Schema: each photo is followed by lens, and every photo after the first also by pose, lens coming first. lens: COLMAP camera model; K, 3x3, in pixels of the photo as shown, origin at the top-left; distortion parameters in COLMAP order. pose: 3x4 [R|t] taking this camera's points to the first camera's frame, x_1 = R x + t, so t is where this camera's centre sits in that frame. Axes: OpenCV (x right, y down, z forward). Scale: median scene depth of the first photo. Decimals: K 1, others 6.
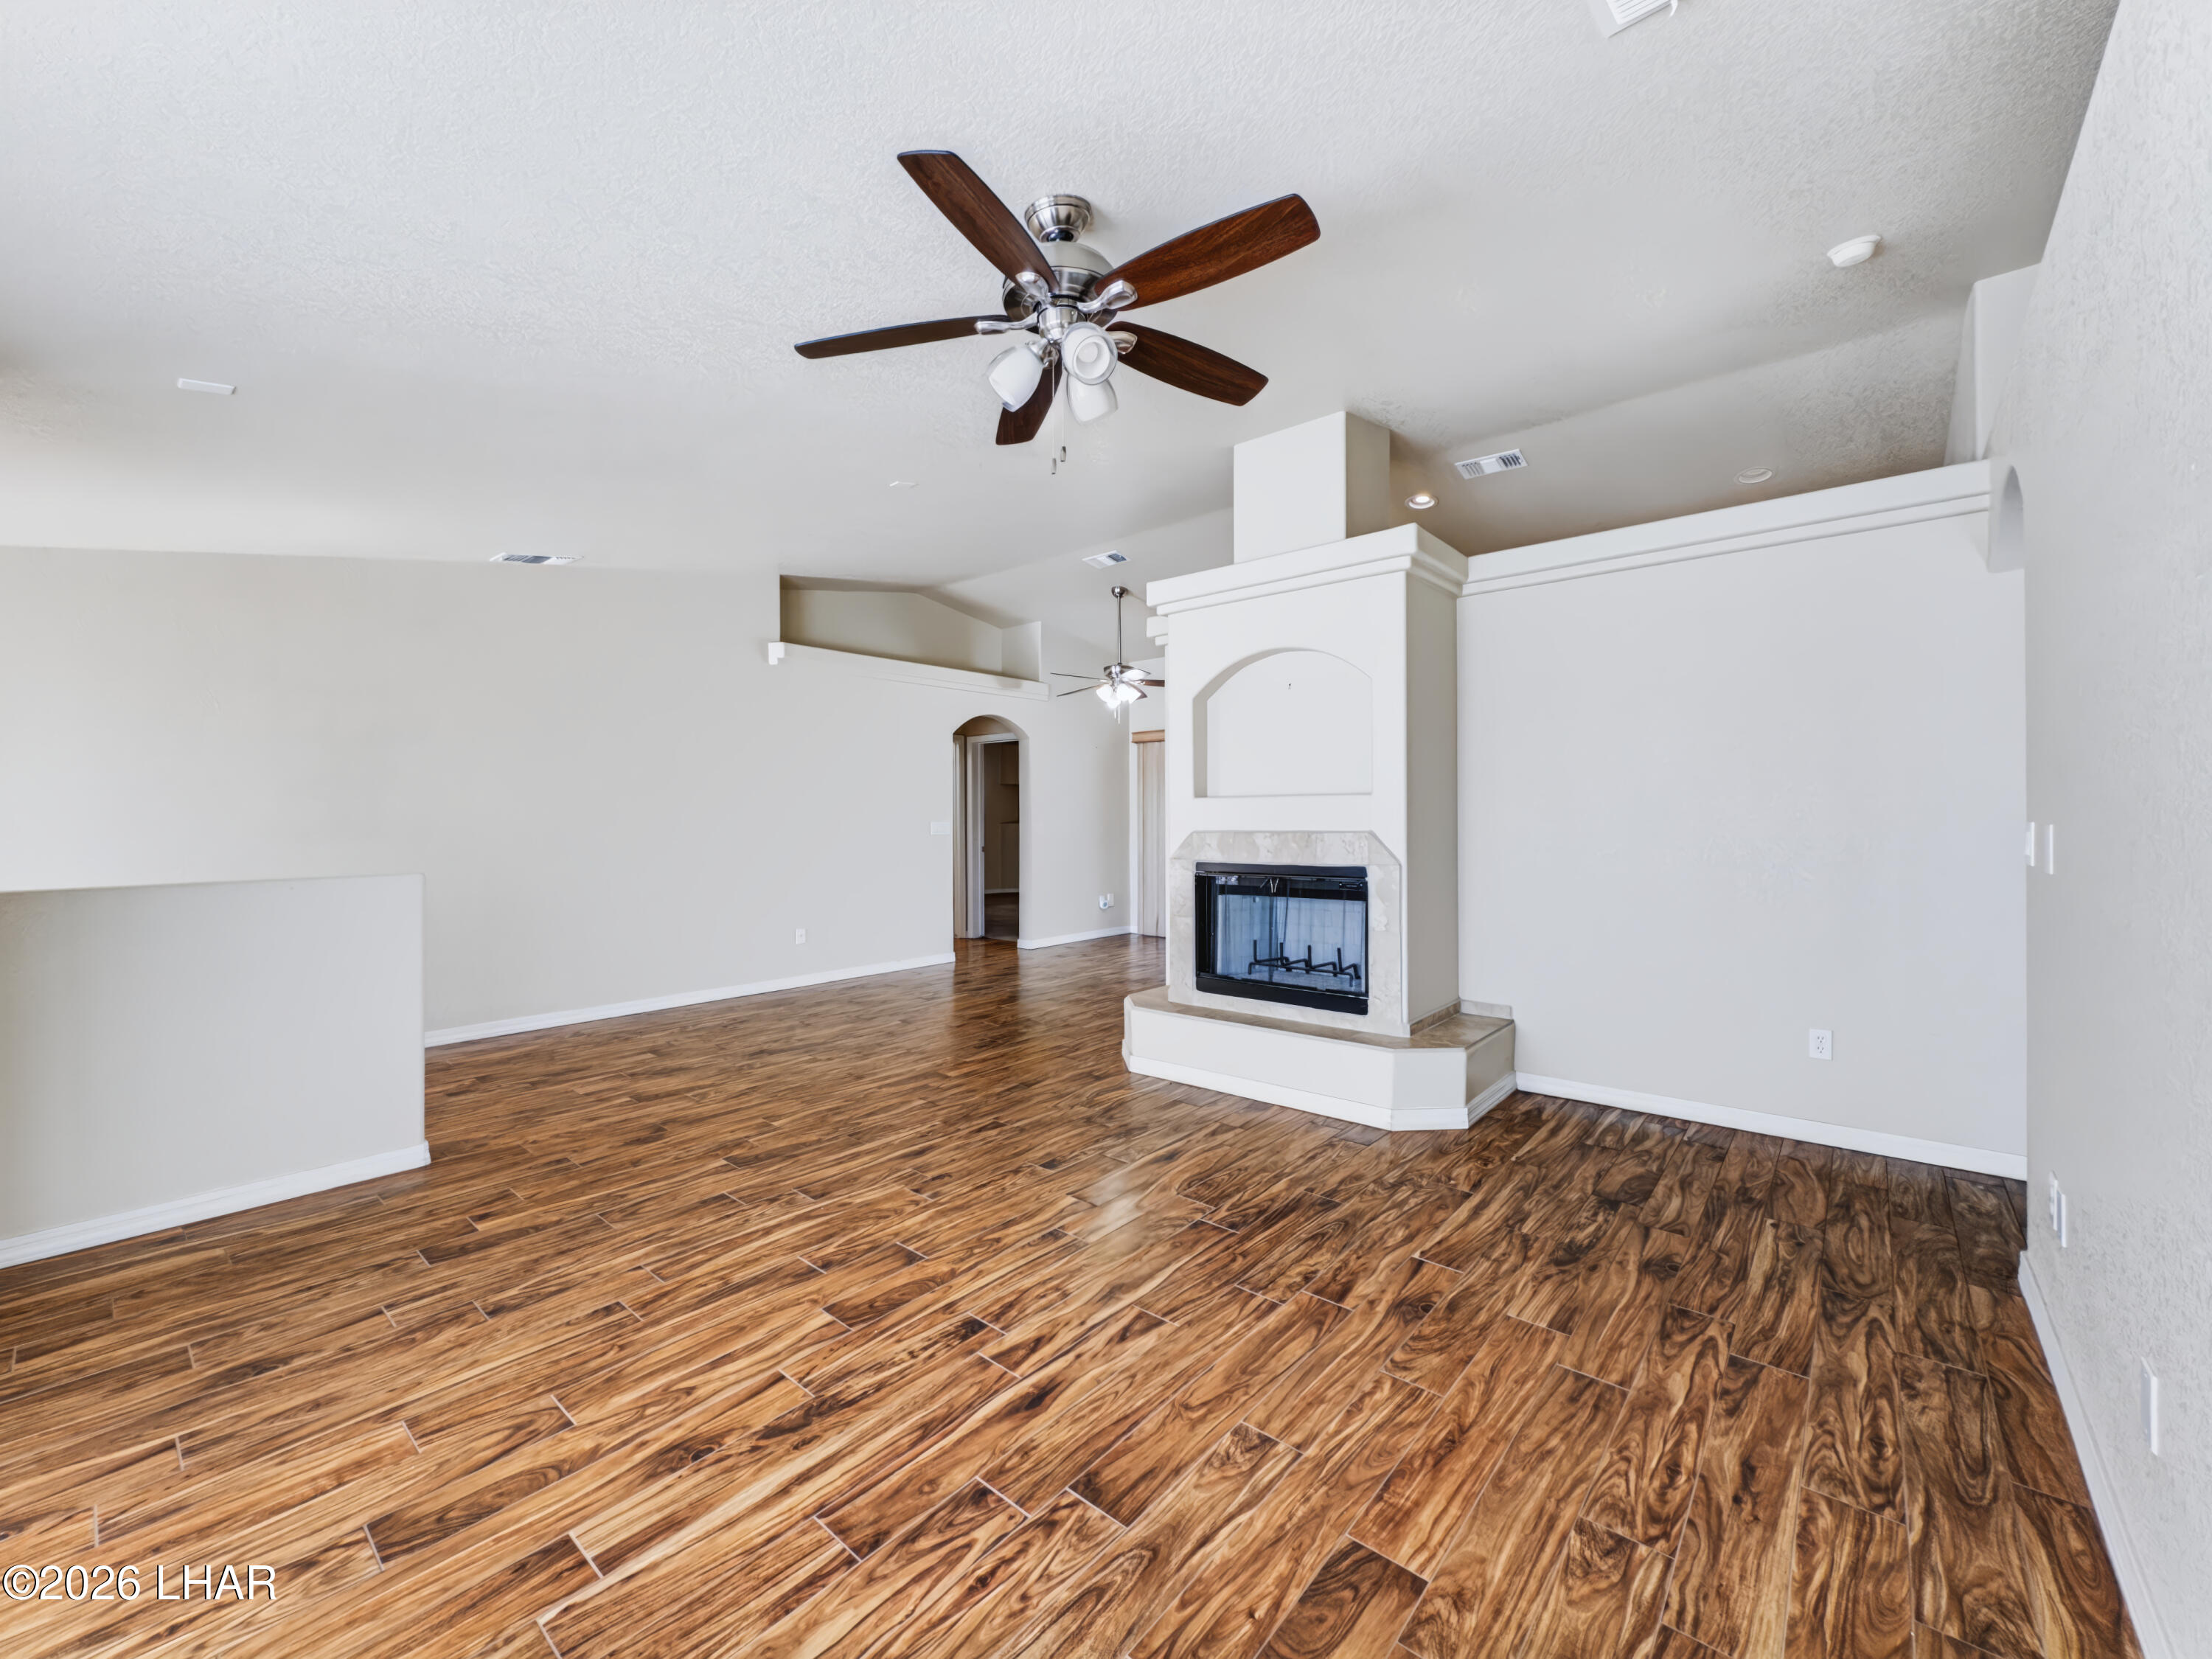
lens RADIAL K [[895.8, 0, 1102.1], [0, 895.8, 806.6], [0, 0, 1]] dist [-0.001460, 0.000215]
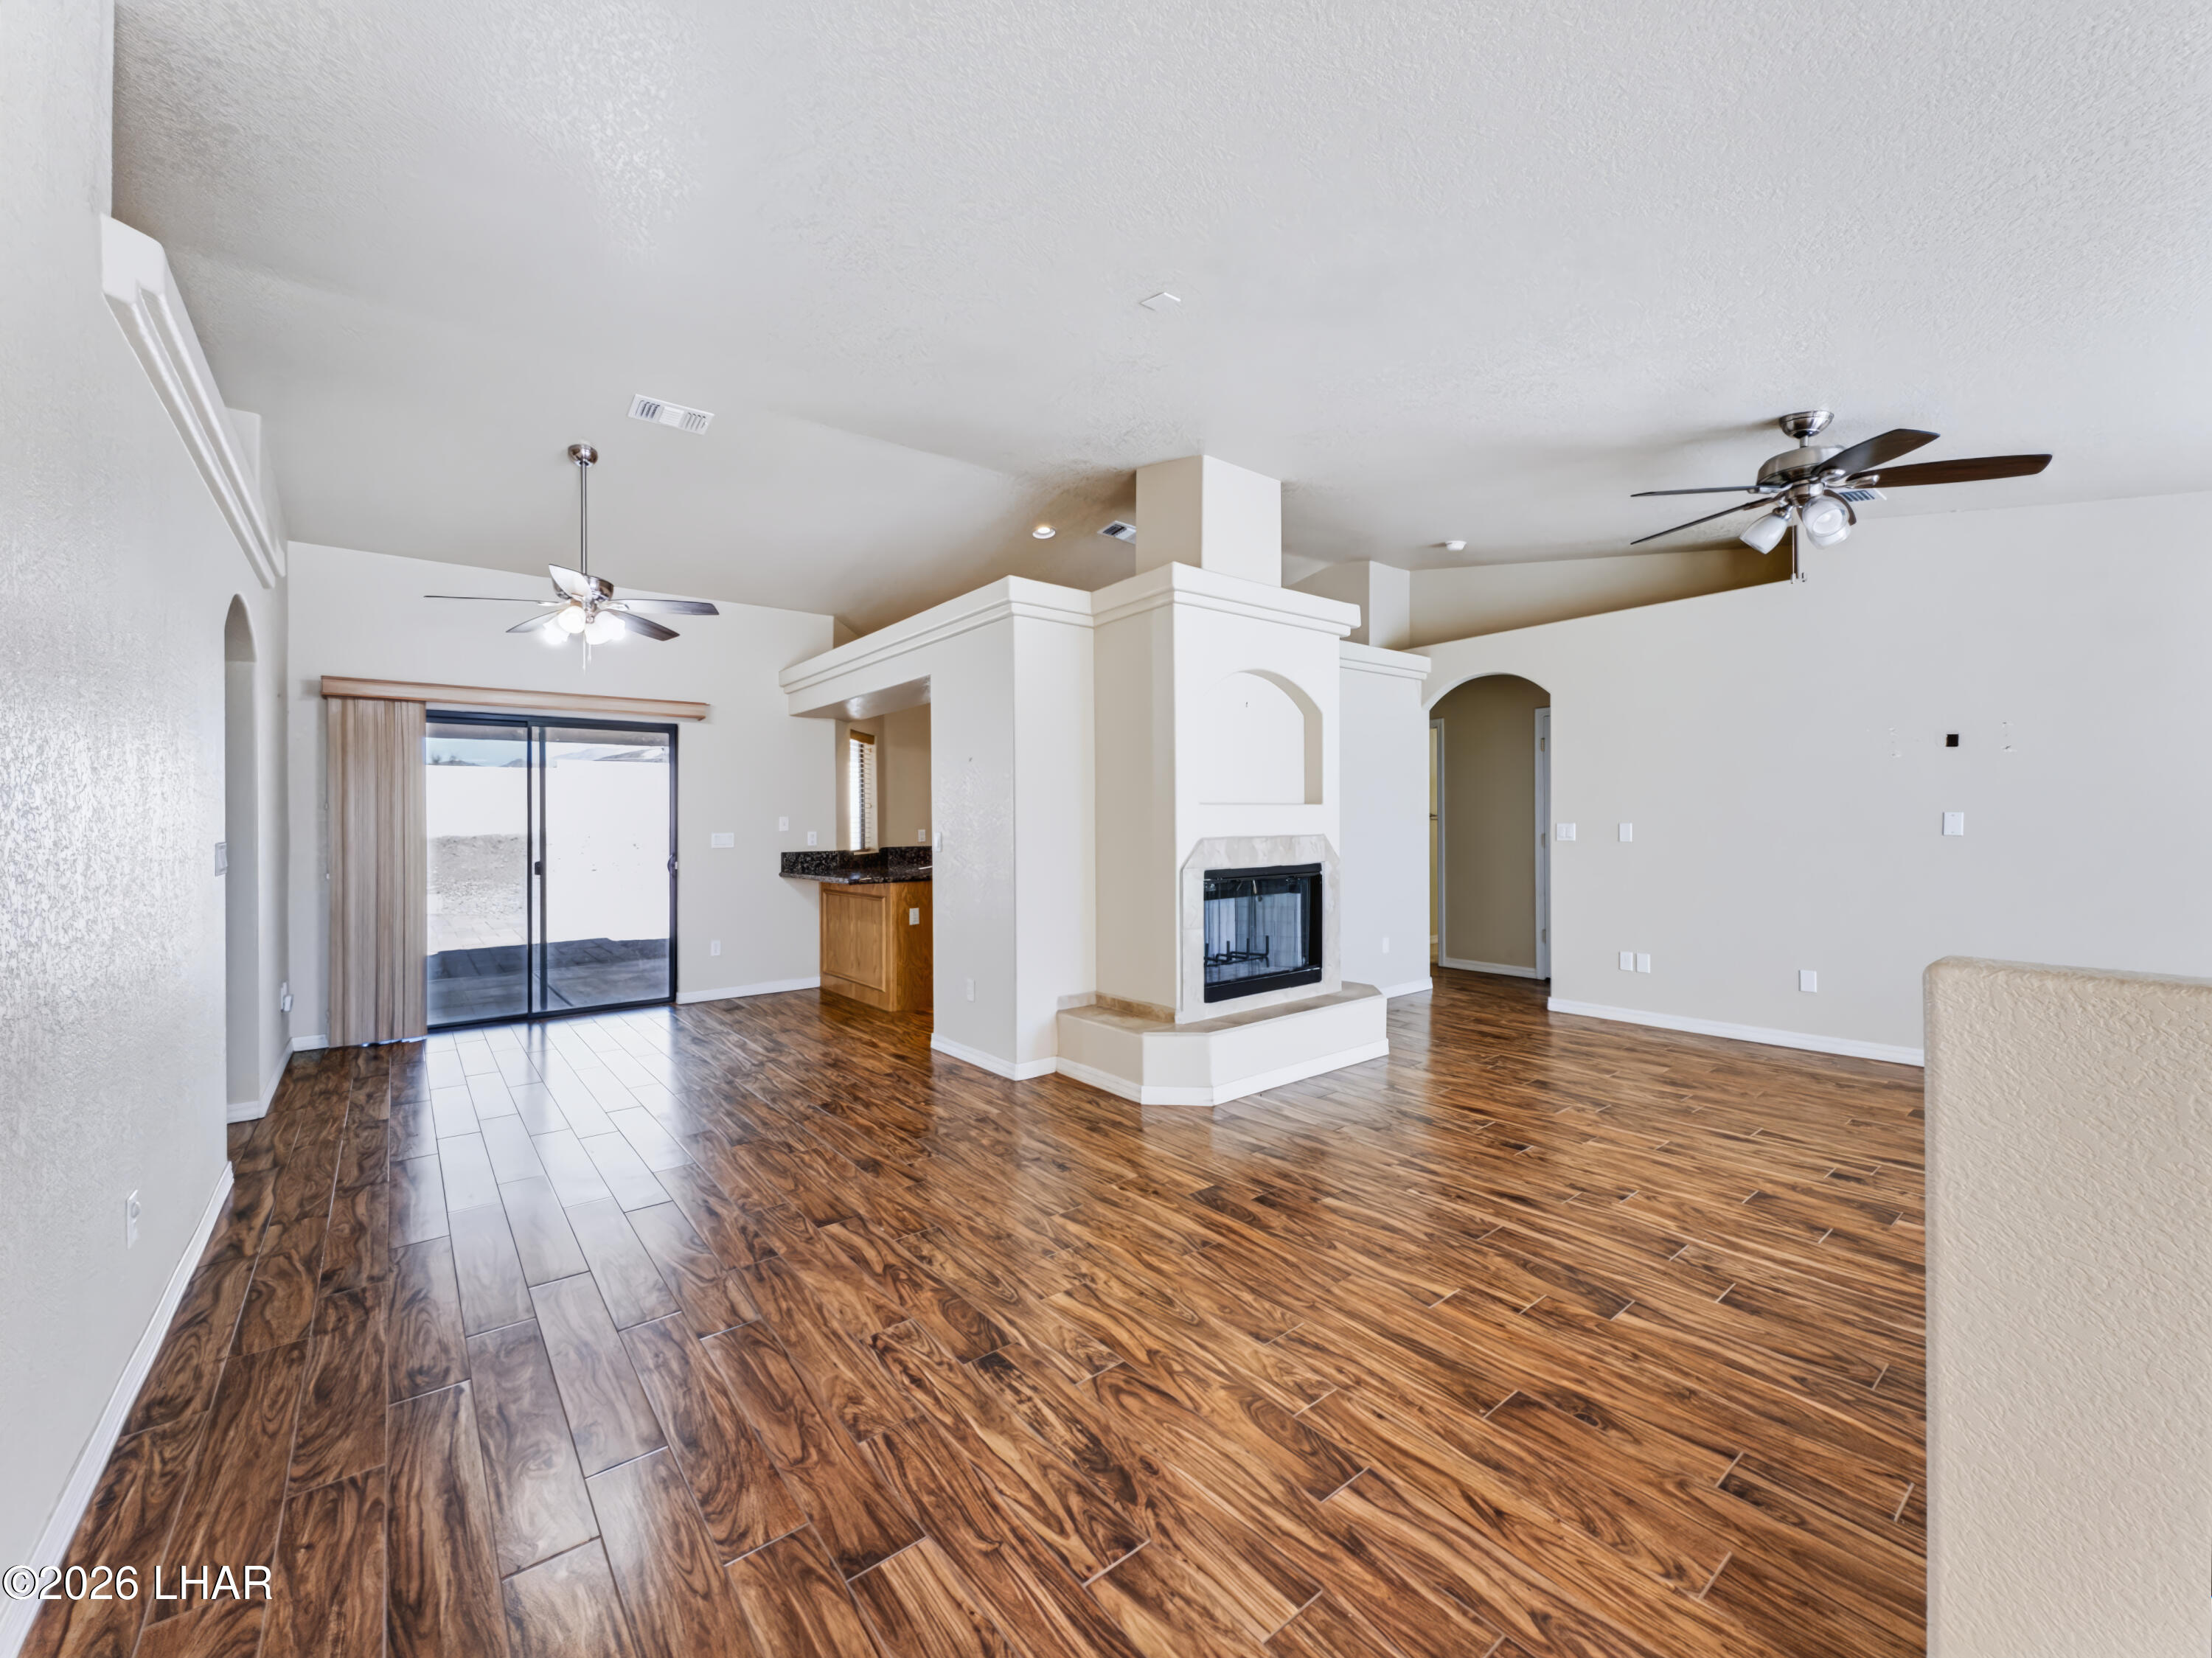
lens RADIAL K [[895.8, 0, 1102.1], [0, 895.8, 806.1], [0, 0, 1]] dist [-0.001460, 0.000215]
pose [[0.188016, 0.021339, 0.981934, -1.180011], [-0.001015, 0.999768, -0.021533, 0.018901], [-0.982166, 0.003051, 0.187994, 1.258095]]
